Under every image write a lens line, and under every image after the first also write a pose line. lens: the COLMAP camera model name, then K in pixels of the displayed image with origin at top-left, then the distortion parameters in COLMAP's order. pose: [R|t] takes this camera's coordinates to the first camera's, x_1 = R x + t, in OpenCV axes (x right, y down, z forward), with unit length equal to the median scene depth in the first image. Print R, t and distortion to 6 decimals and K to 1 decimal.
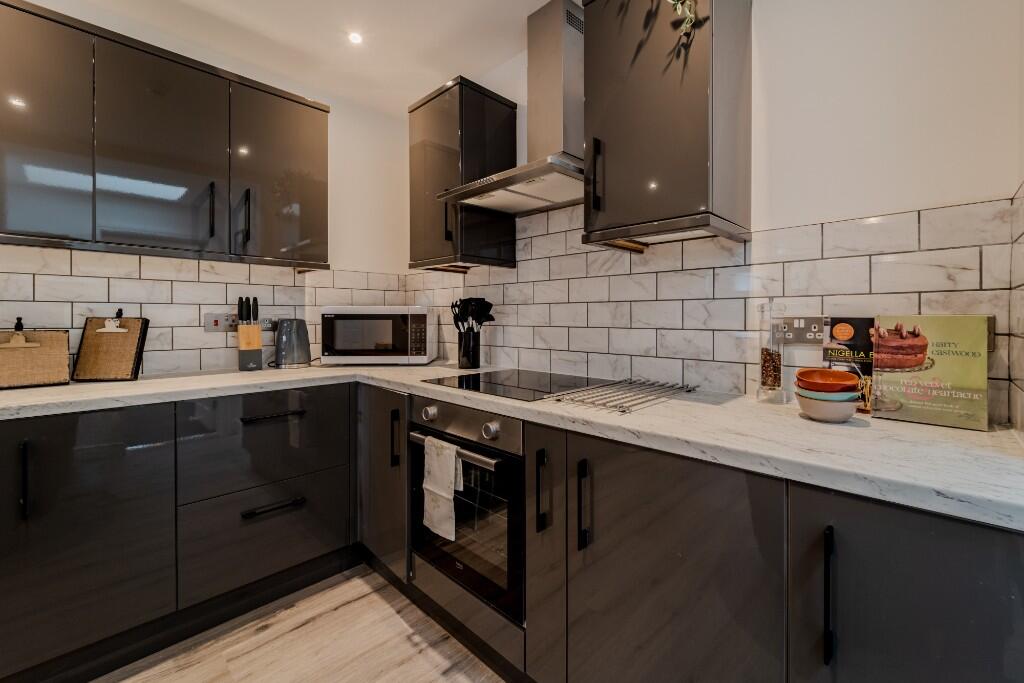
lens RADIAL K [[428.8, 0, 527.0], [0, 428.8, 317.7], [0, 0, 1]] dist [-0.000475, -0.000135]
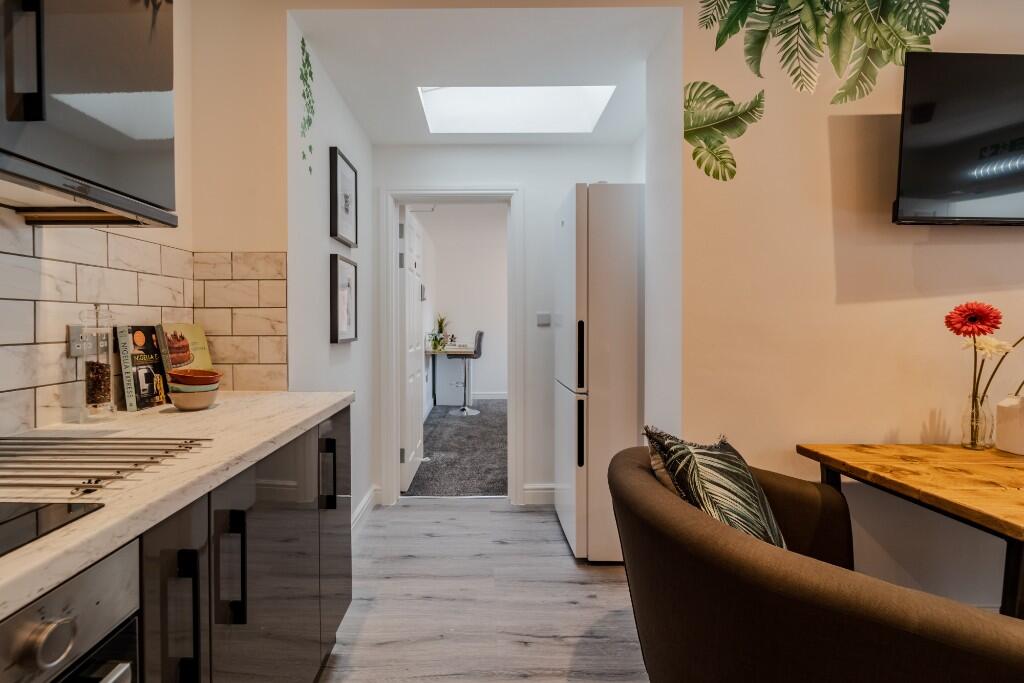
lens RADIAL K [[420.7, 0, 478.3], [0, 420.7, 337.2], [0, 0, 1]] dist [-0.040704, -0.000076]
pose [[-0.682514, -0.018940, 0.730627, -0.531370], [0.004964, 0.999521, 0.030547, 0.000971], [-0.730856, 0.024476, -0.682093, 0.897892]]
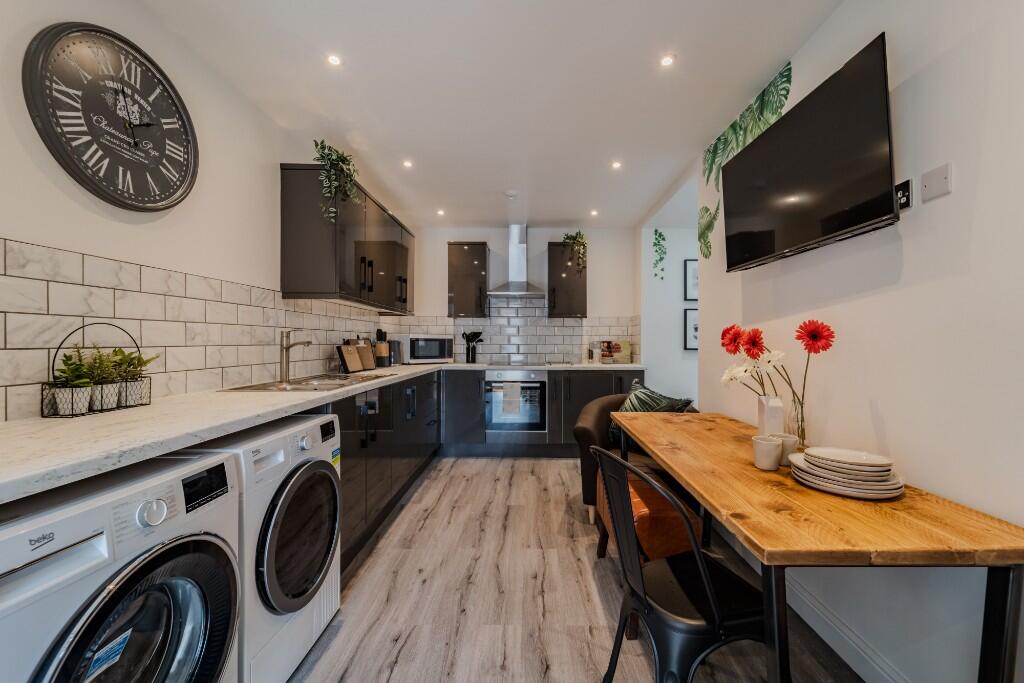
lens RADIAL K [[424.6, 0, 532.6], [0, 424.6, 340.8], [0, 0, 1]] dist [-0.000725, -0.000355]
pose [[0.717140, 0.007175, 0.696893, -2.226441], [-0.004408, 0.999974, -0.005760, 0.019597], [-0.696916, 0.001059, 0.717152, -1.239010]]
